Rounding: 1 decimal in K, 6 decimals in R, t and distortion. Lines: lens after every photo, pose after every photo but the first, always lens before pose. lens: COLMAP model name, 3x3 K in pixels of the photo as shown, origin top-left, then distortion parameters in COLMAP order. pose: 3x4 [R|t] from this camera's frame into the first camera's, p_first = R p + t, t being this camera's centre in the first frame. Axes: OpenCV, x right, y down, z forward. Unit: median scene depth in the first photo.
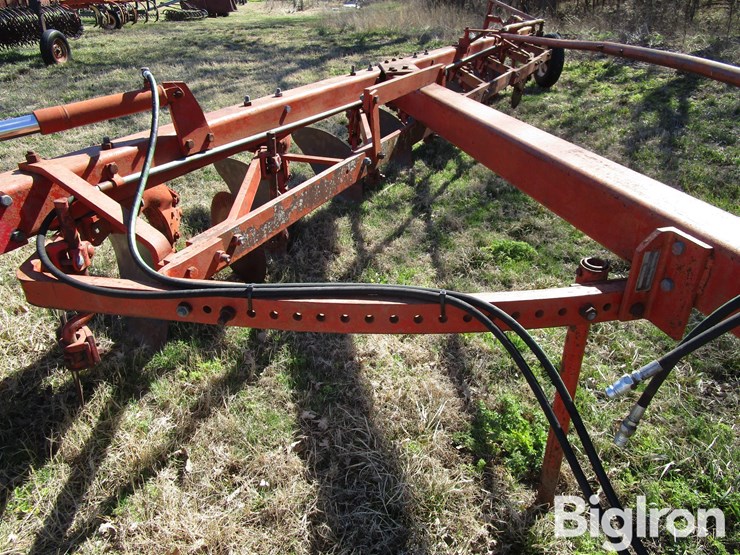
lens RADIAL K [[527.3, 0, 364.4], [0, 527.3, 278.3], [0, 0, 1]] dist [-0.021358, 0.005460]
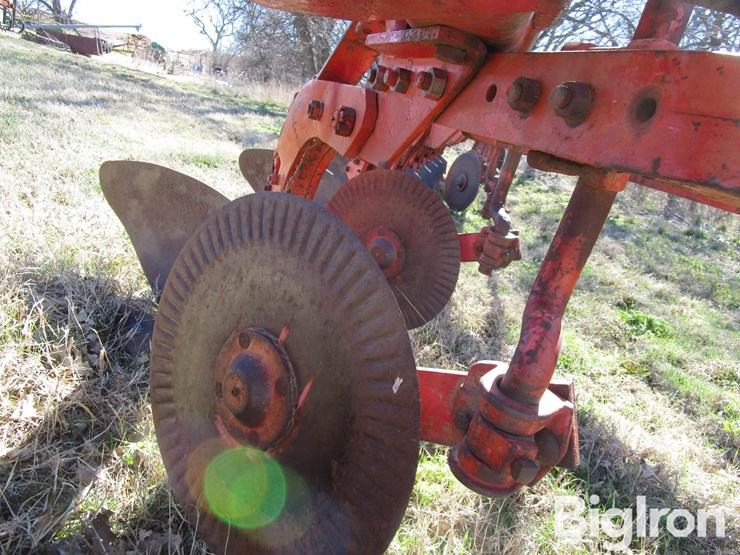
lens RADIAL K [[518.1, 0, 359.5], [0, 518.1, 279.6], [0, 0, 1]] dist [-0.003461, -0.000551]
pose [[0.942885, 0.141263, 0.301685, -0.386130], [-0.091583, 0.980662, -0.172959, 0.058701], [-0.320283, 0.135451, 0.937588, 0.383814]]
